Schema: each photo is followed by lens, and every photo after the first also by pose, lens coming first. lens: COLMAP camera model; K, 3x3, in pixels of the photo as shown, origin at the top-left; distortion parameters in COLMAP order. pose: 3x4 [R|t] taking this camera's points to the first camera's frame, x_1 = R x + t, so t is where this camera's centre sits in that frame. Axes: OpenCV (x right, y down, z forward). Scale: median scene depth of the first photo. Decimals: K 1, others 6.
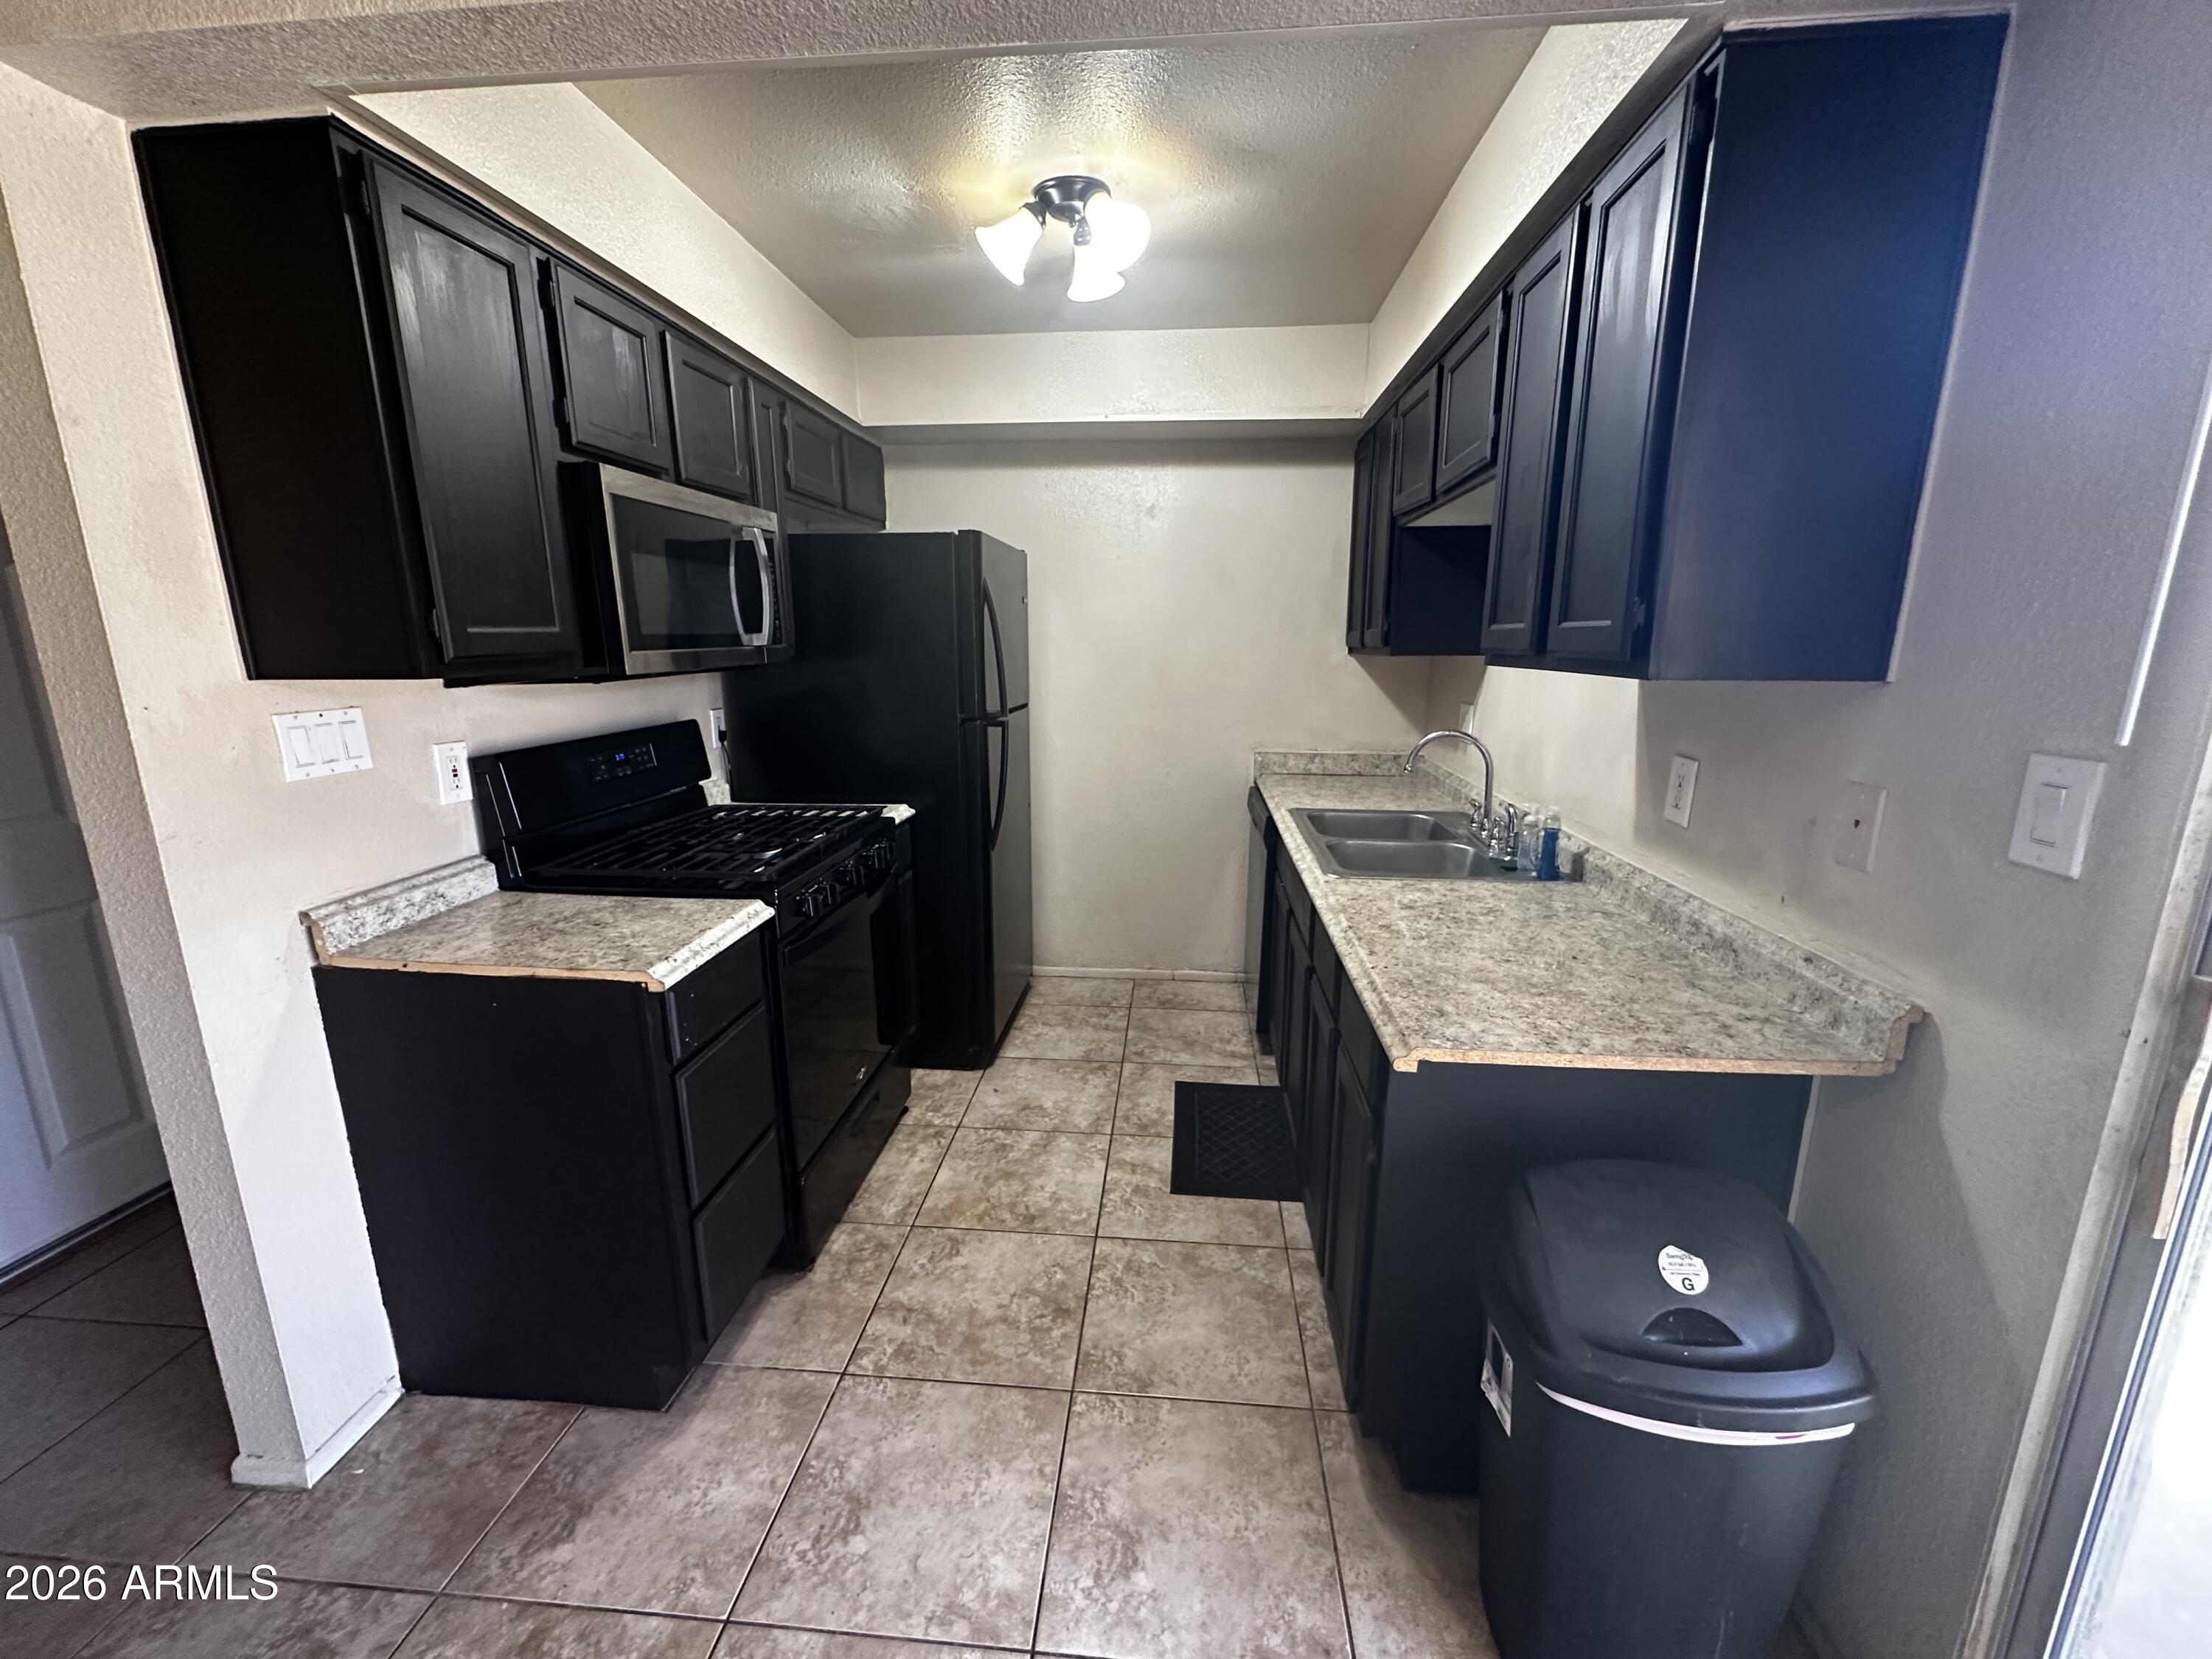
lens RADIAL K [[885.6, 0, 1106.0], [0, 885.6, 829.5], [0, 0, 1]] dist [-0.001422, 0.000746]
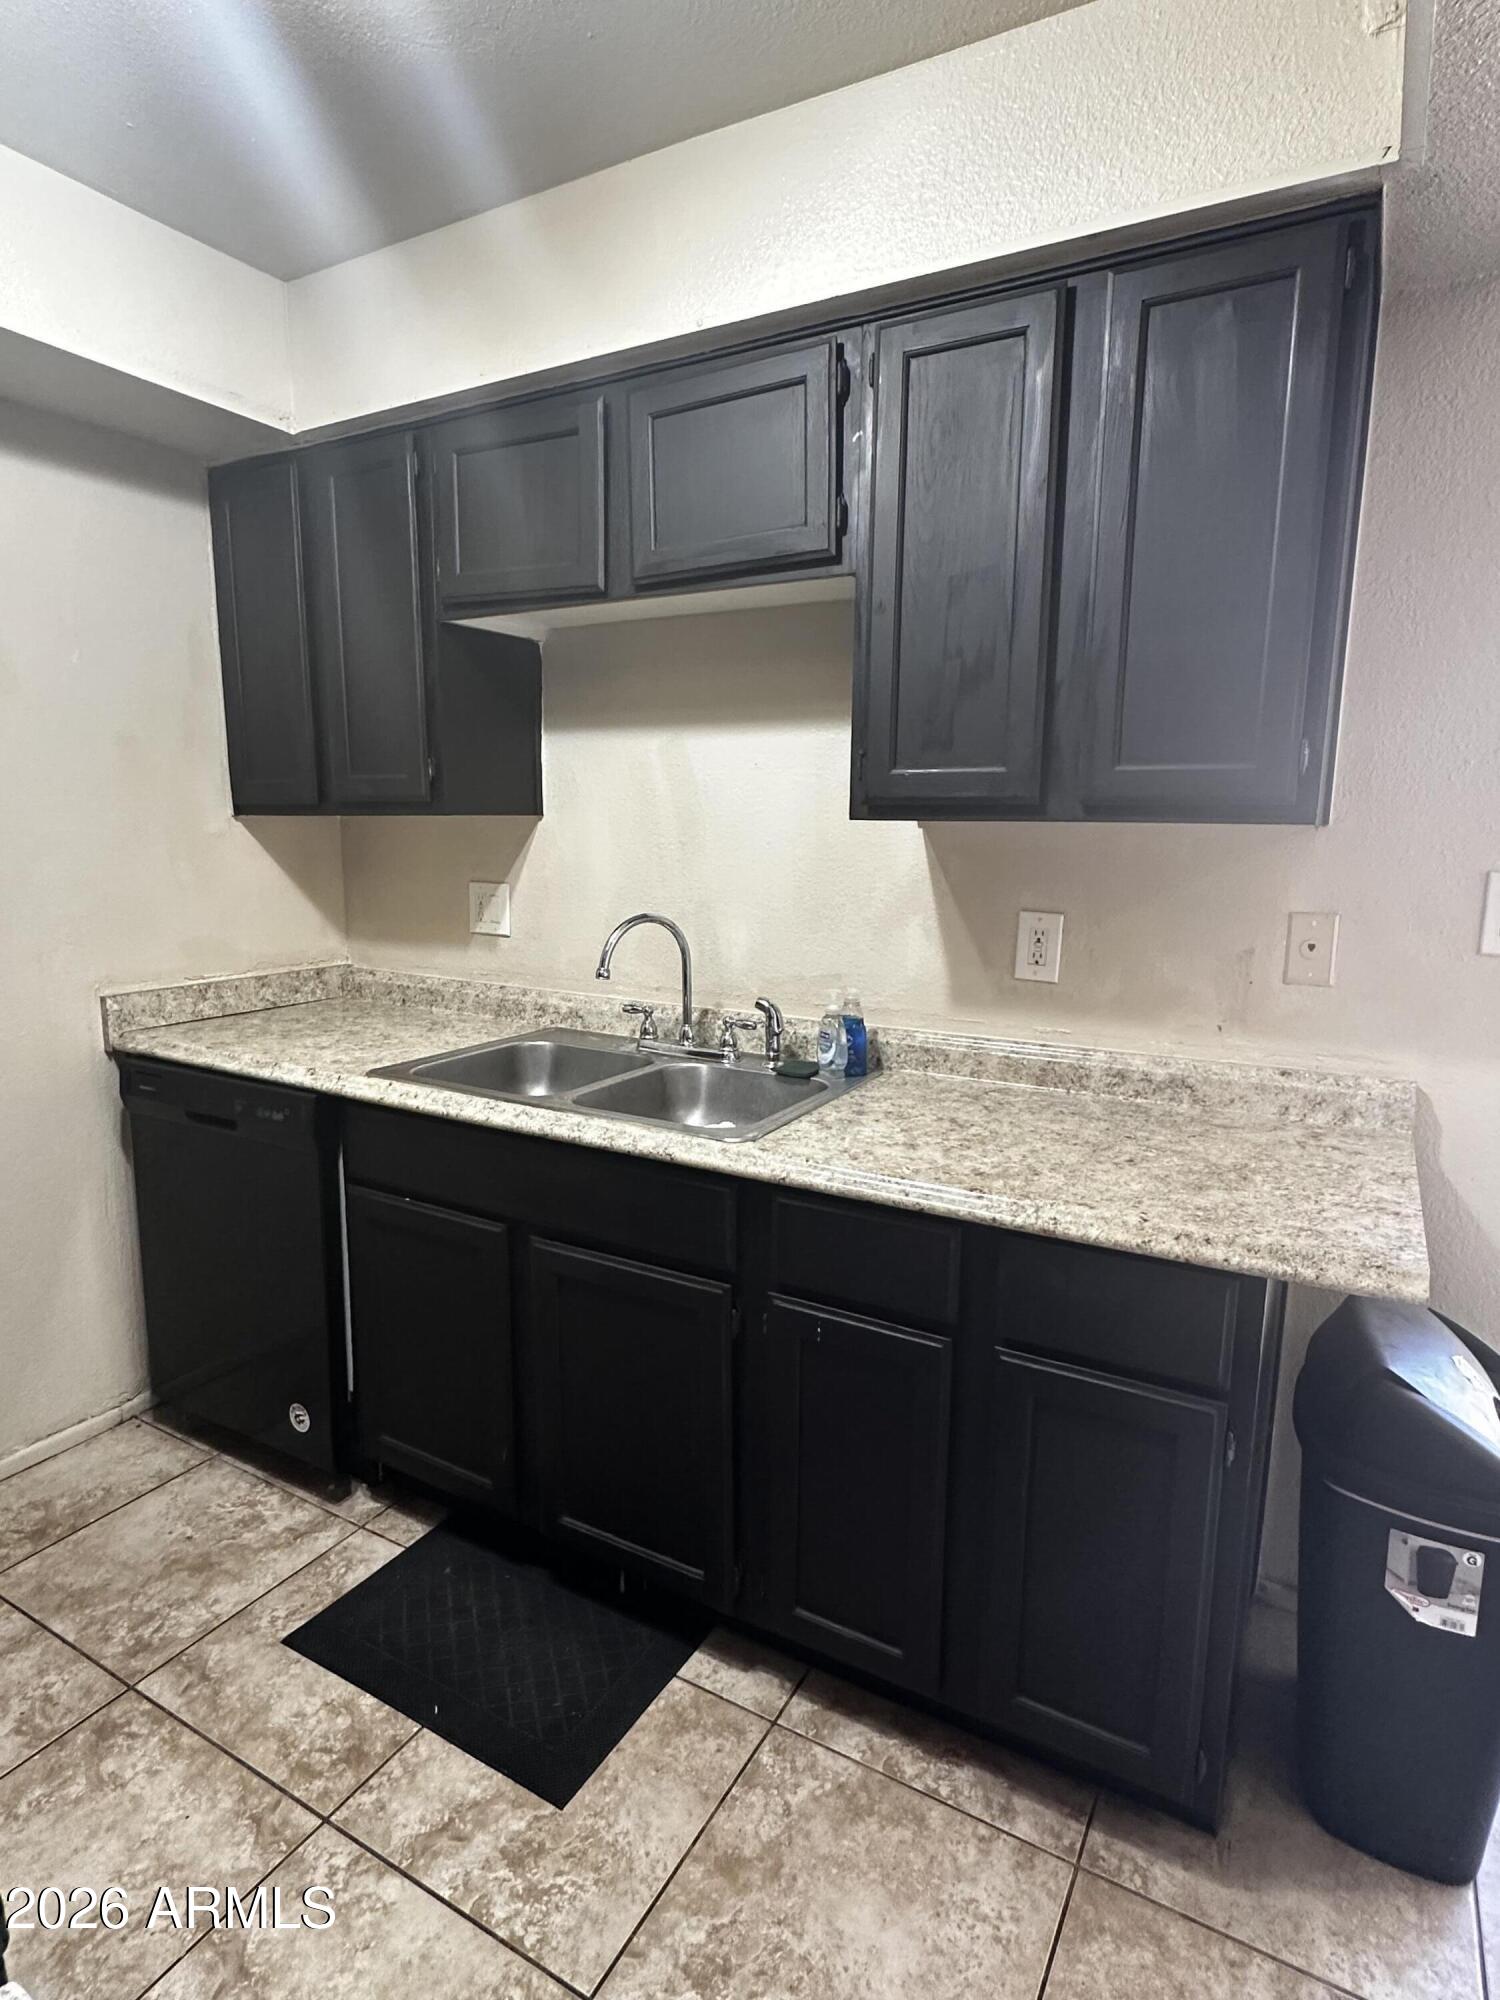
lens RADIAL K [[1071.2, 0, 750.0], [0, 1071.2, 1000.0], [0, 0, 1]] dist [-0.001966, 0.000904]
pose [[0.419299, -0.150337, 0.895314, -0.423363], [0.184098, 0.979784, 0.078303, -0.107155], [-0.888986, 0.131993, 0.438499, 0.606631]]
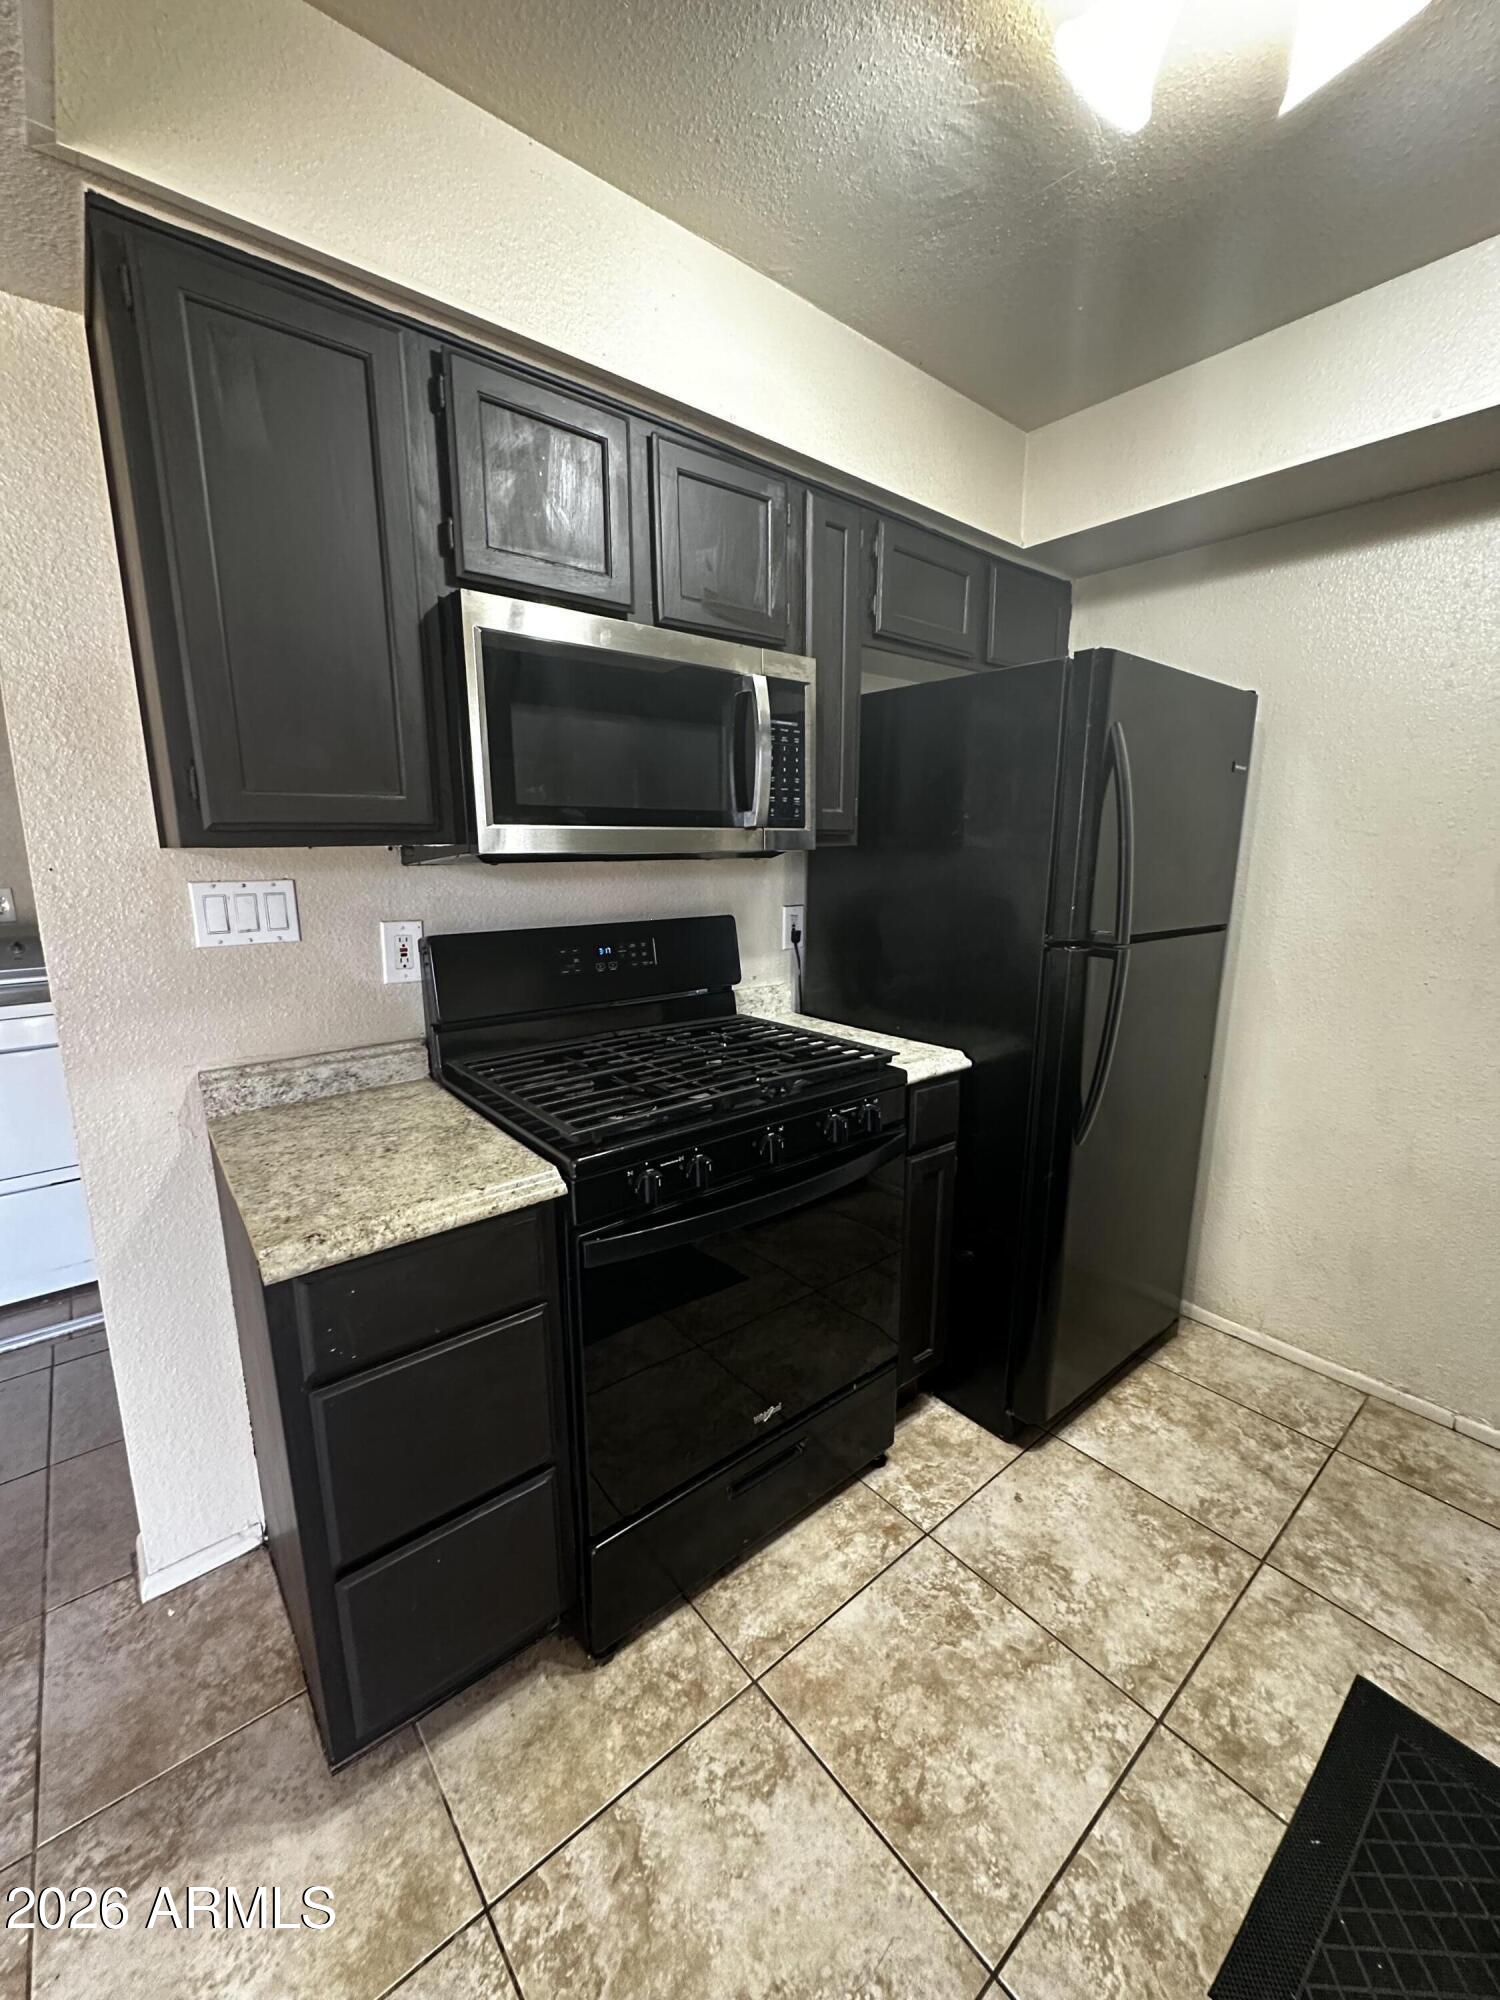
lens RADIAL K [[800.7, 0, 750.0], [0, 800.7, 1000.0], [0, 0, 1]] dist [-0.001422, 0.000746]
pose [[0.706431, 0.140763, -0.693643, 0.132868], [-0.156674, 0.986812, 0.040694, -0.091950], [0.690224, 0.079929, 0.719168, 0.539078]]
